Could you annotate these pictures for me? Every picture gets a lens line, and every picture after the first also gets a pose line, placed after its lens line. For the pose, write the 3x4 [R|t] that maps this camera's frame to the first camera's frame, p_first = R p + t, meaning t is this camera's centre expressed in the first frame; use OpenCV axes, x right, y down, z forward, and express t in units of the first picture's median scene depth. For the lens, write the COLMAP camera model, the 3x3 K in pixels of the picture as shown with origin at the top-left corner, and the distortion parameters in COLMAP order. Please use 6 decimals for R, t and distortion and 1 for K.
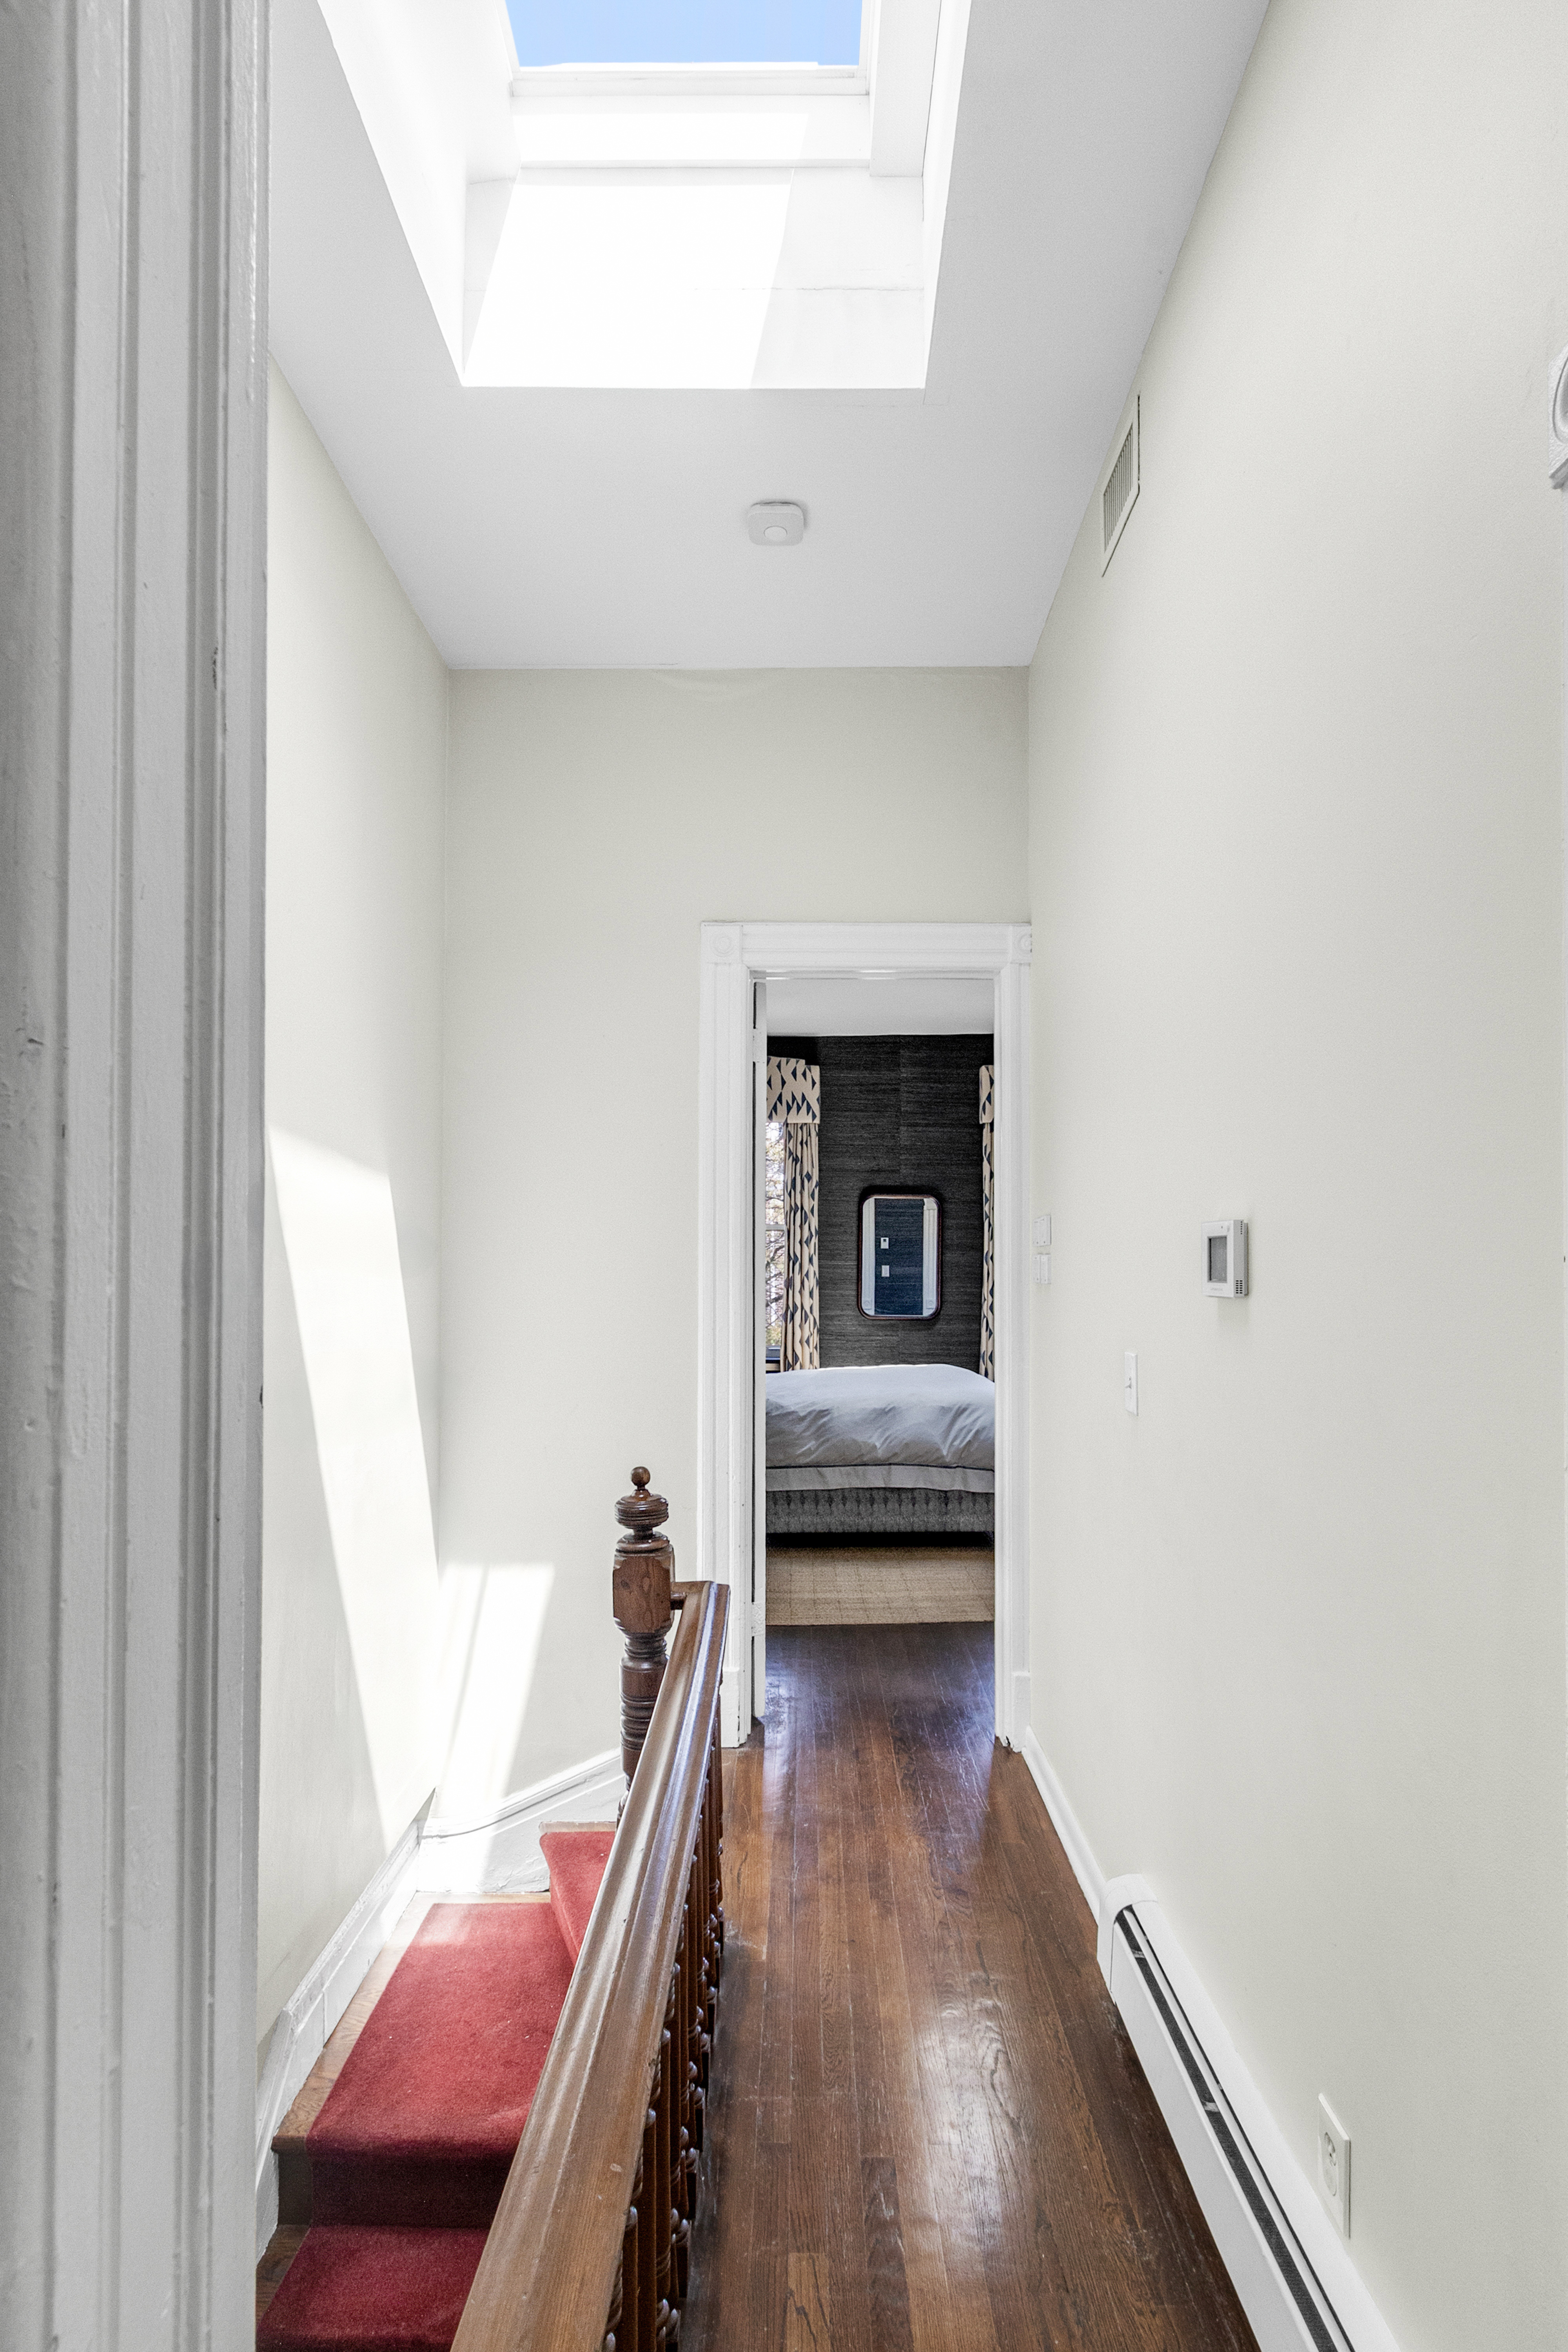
lens RADIAL K [[1094.5, 0, 784.0], [0, 1094.5, 1176.0], [0, 0, 1]] dist [-0.000745, -0.000273]
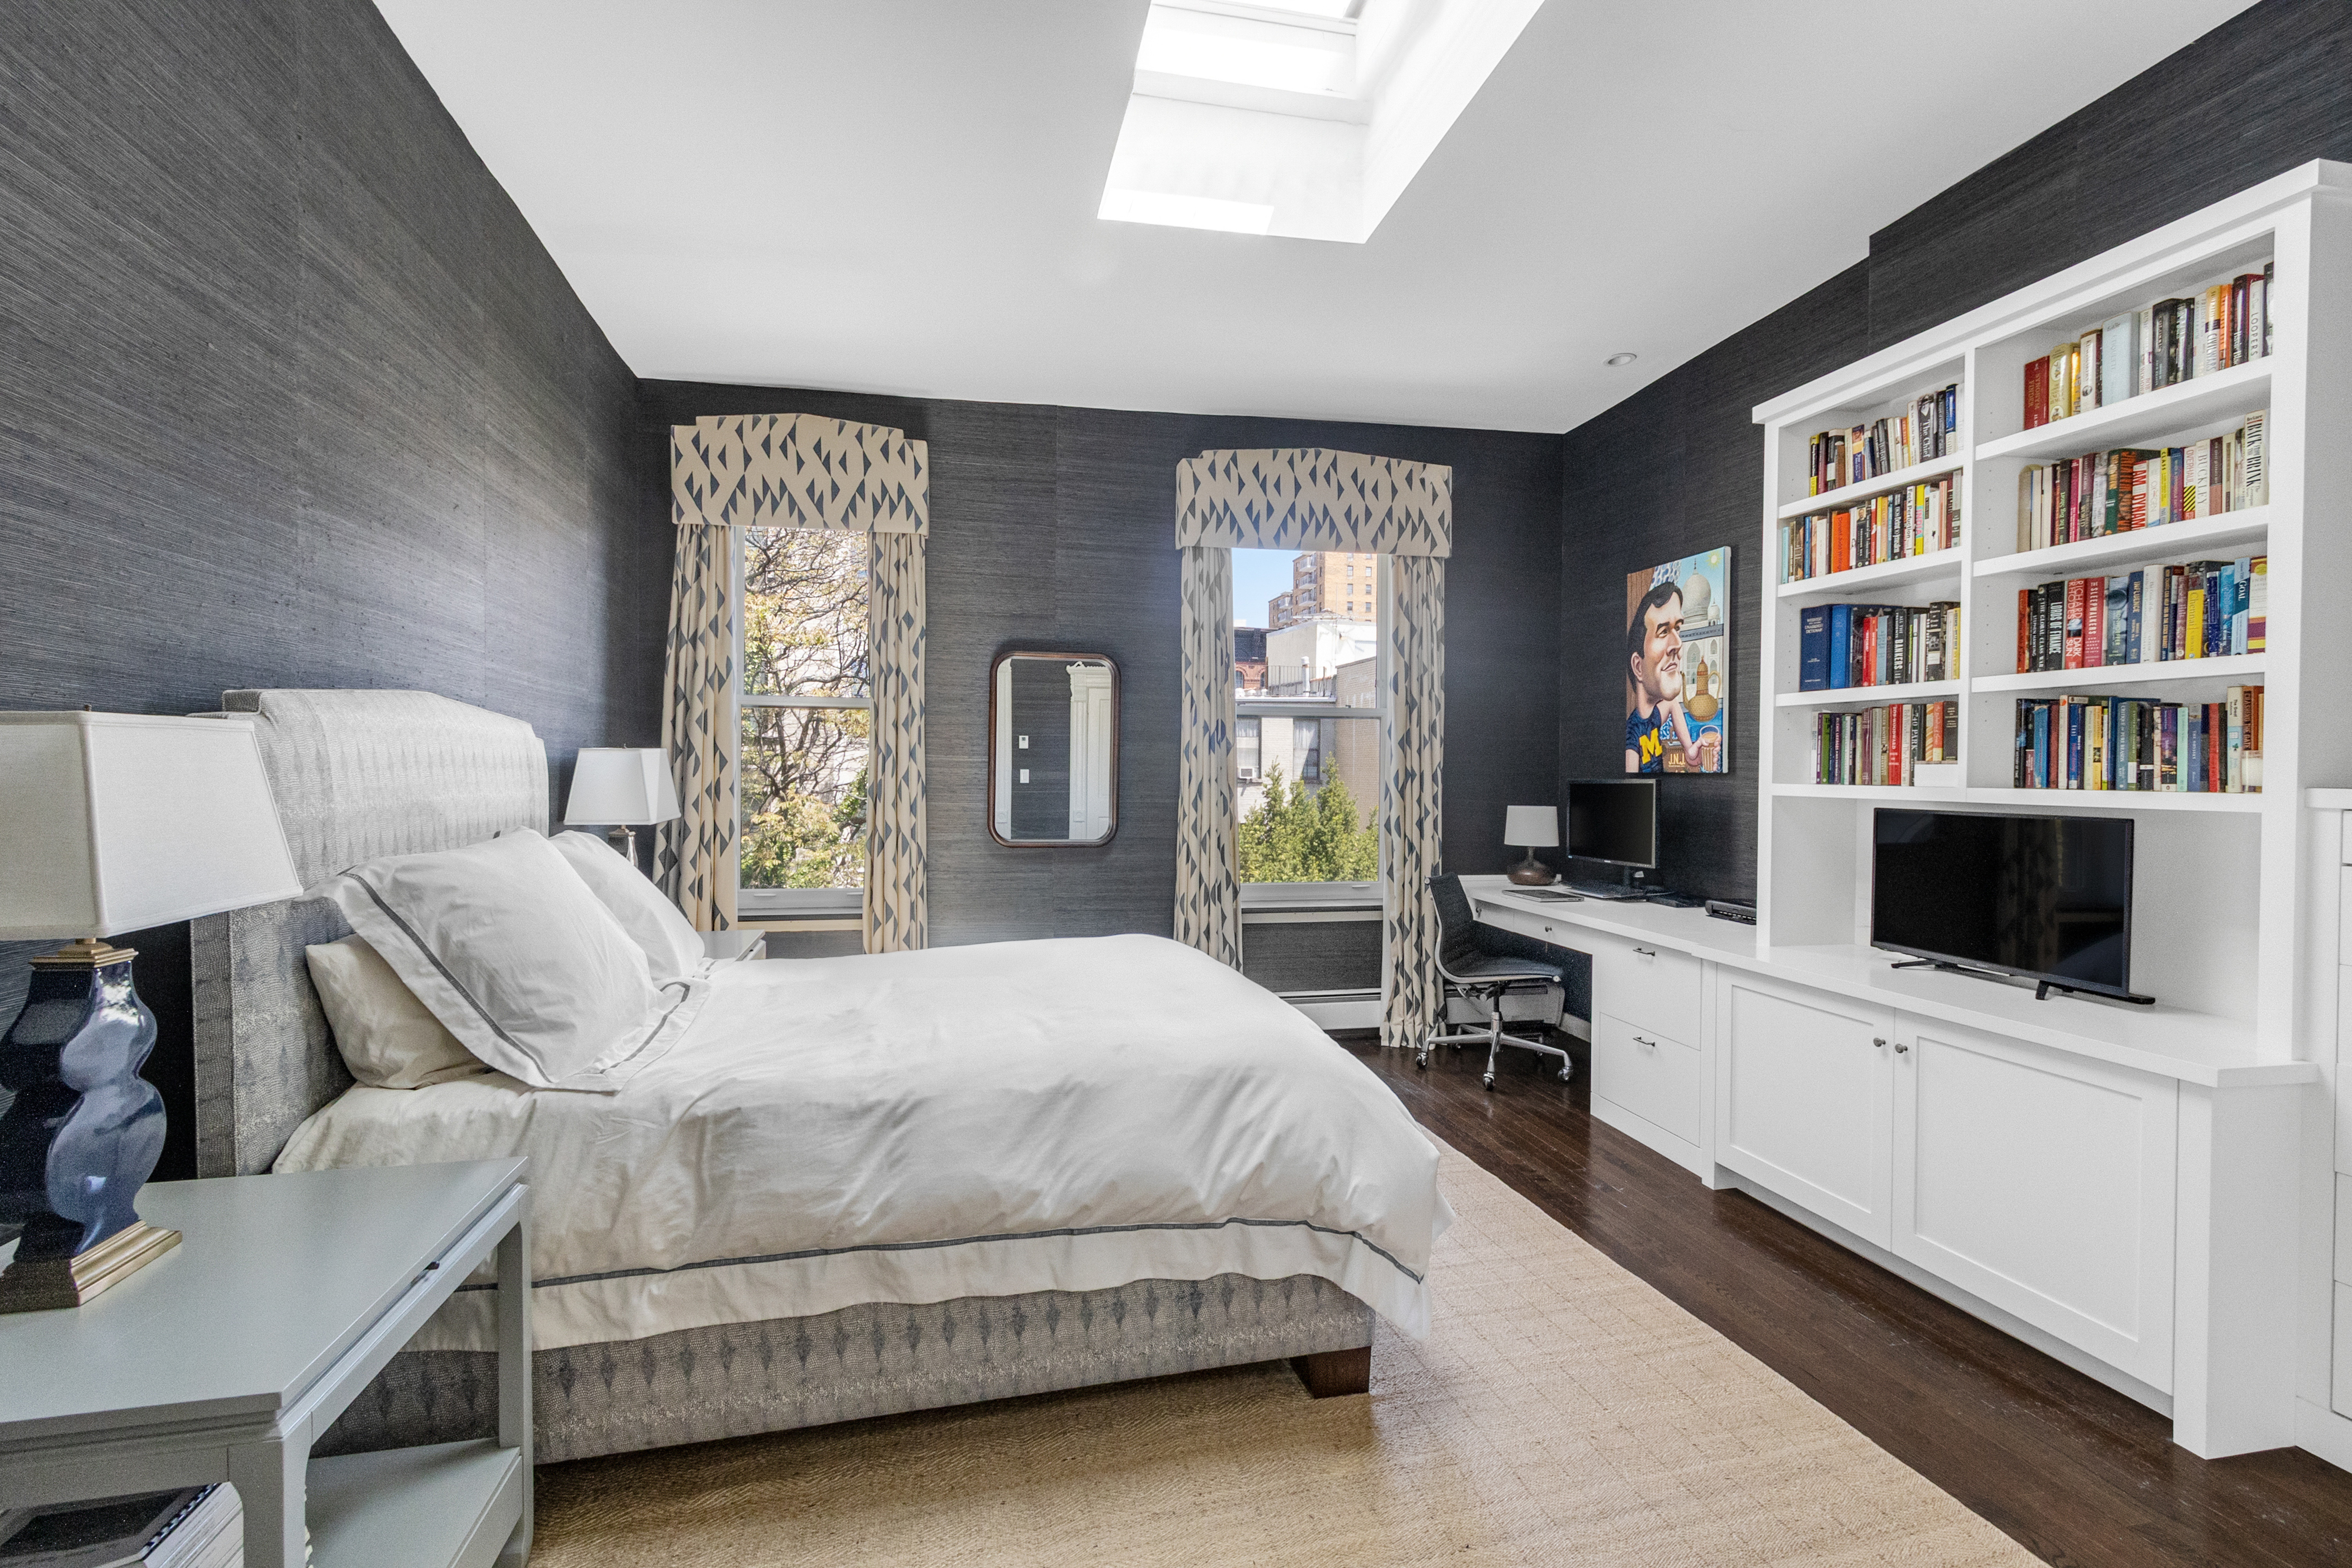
lens RADIAL K [[1094.5, 0, 1164.4], [0, 1094.5, 769.6], [0, 0, 1]] dist [-0.000745, -0.000273]
pose [[0.974639, -0.000417, 0.223784, 0.024670], [-0.016166, 0.997254, 0.072269, 0.037954], [-0.223200, -0.074054, 0.971956, 0.356966]]
